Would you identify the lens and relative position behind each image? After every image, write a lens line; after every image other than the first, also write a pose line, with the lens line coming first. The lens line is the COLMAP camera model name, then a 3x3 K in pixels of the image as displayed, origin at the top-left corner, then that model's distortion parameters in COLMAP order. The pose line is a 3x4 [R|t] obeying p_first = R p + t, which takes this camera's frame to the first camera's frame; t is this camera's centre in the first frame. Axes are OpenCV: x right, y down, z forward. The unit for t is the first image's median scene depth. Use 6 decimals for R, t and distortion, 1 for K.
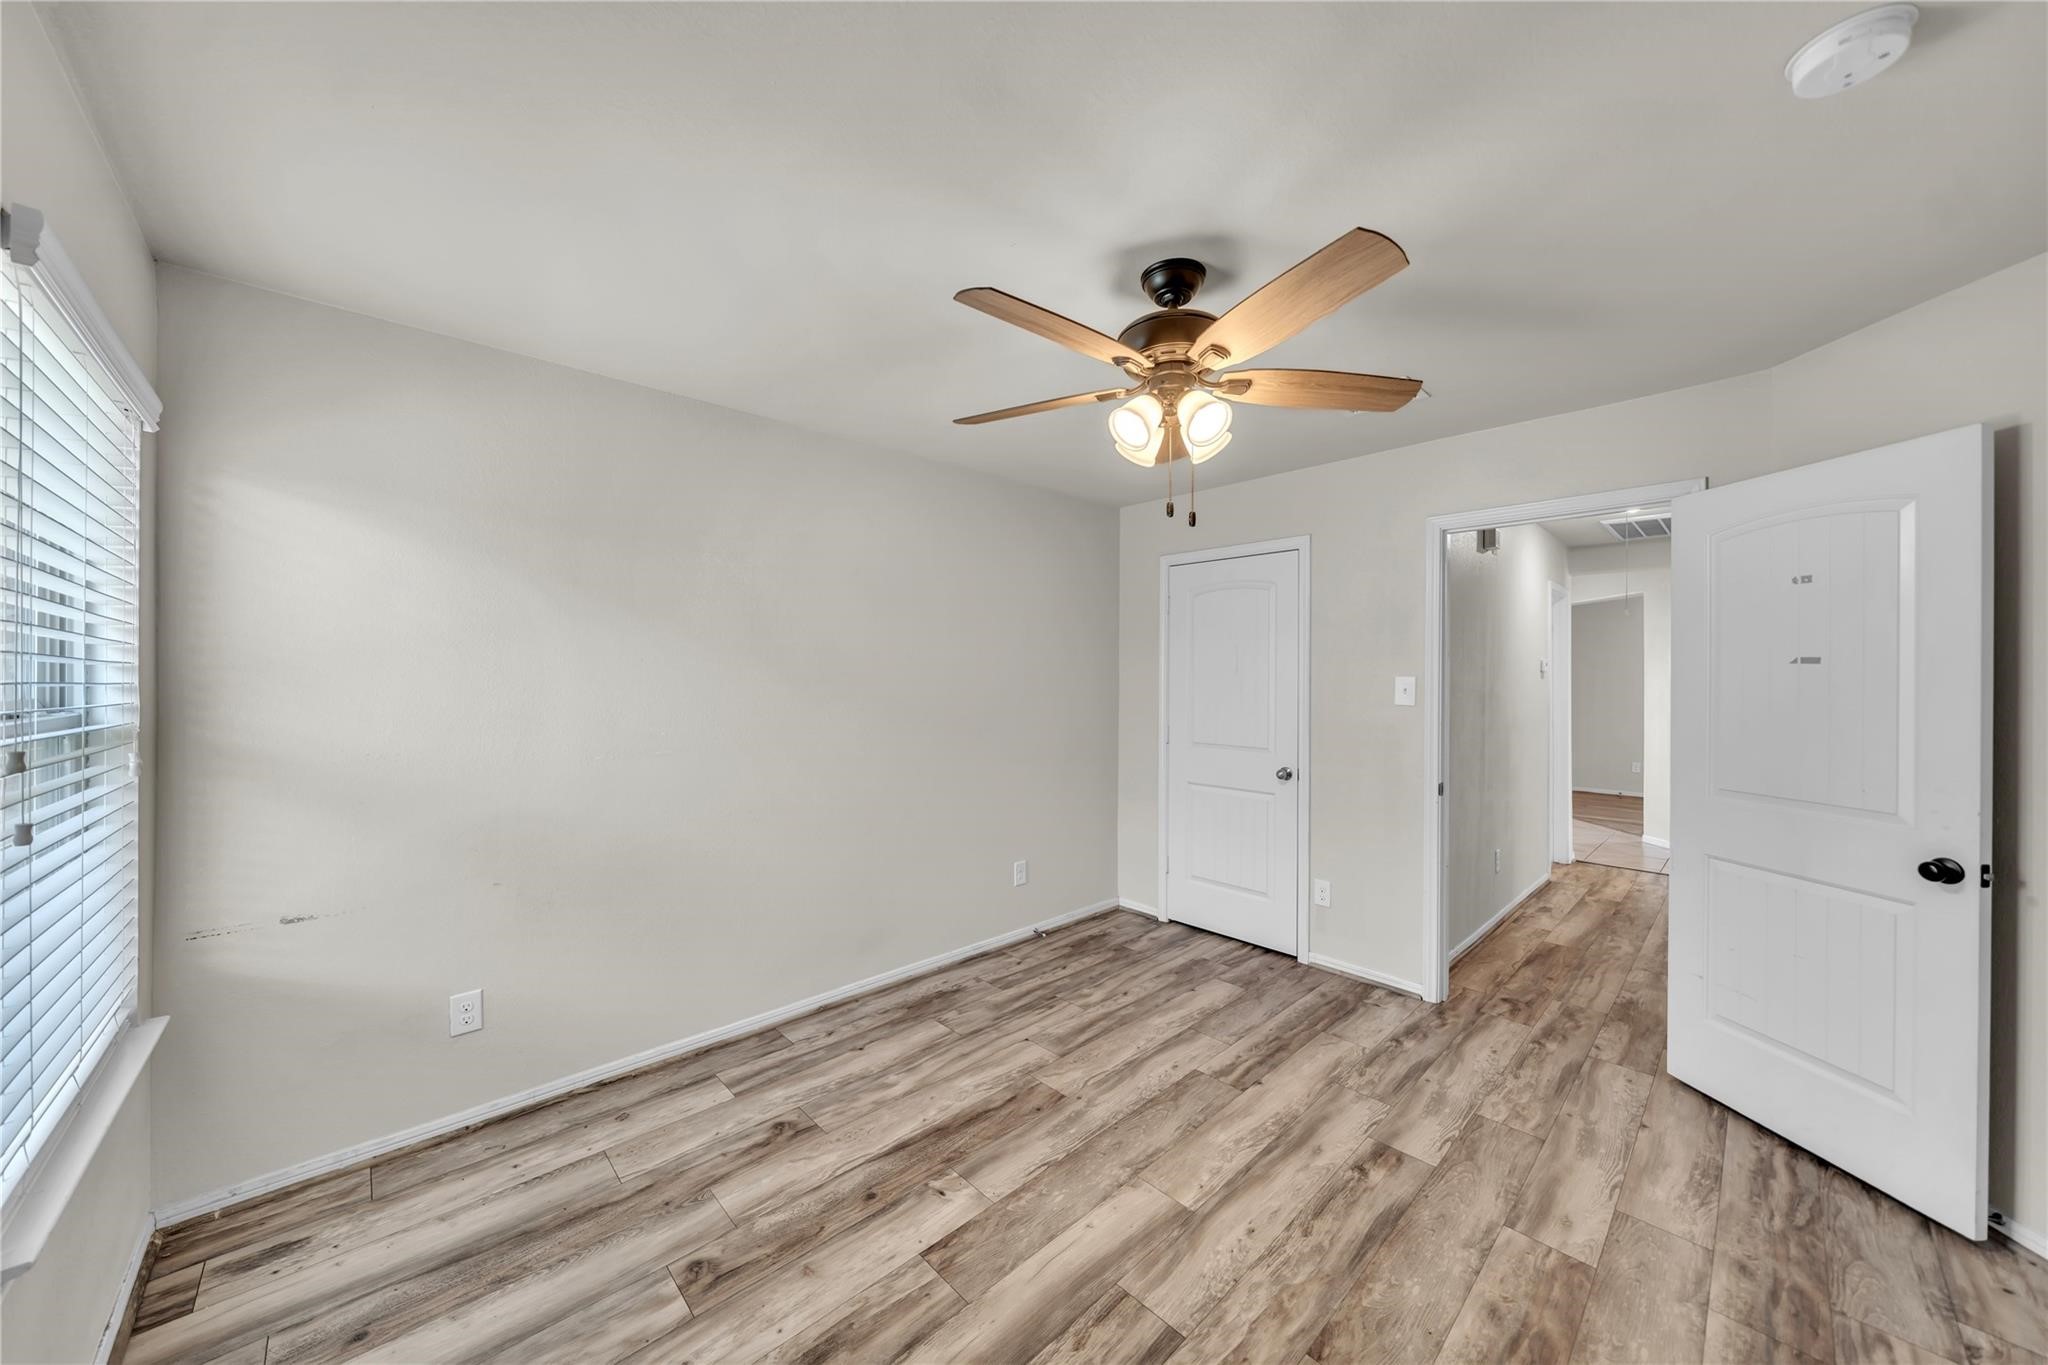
lens RADIAL K [[710.5, 0, 1019.4], [0, 710.5, 680.0], [0, 0, 1]] dist [-0.004602, -0.000191]
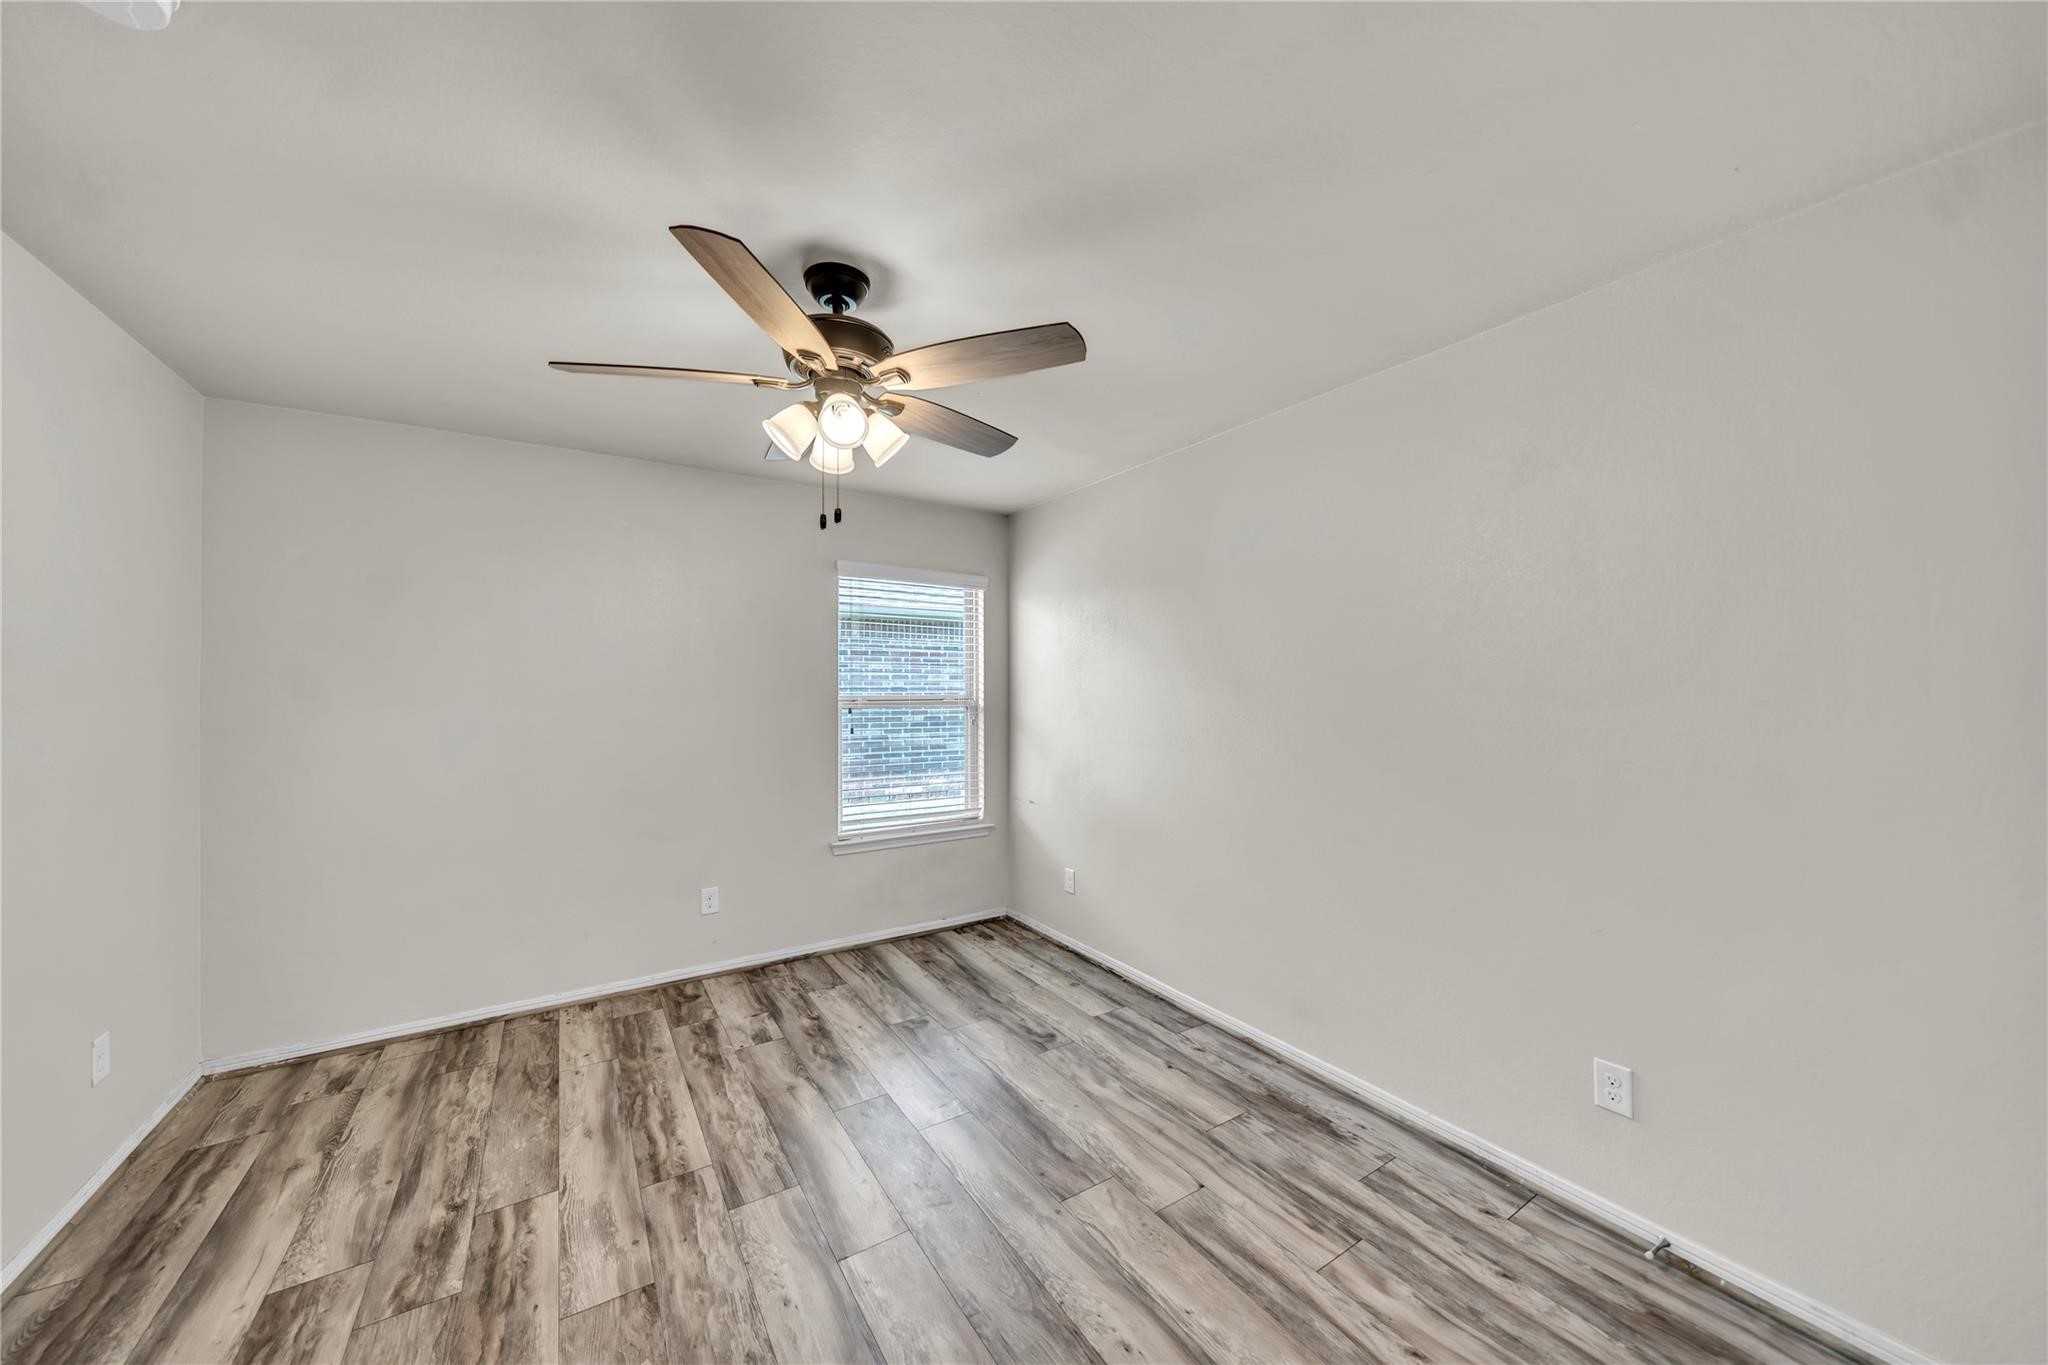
lens RADIAL K [[710.5, 0, 1019.4], [0, 710.5, 680.0], [0, 0, 1]] dist [-0.004602, -0.000191]
pose [[-0.176548, -0.012681, -0.984210, 0.941177], [-0.004323, 0.999917, -0.012108, 0.001090], [0.984282, 0.002117, -0.176589, 1.168315]]
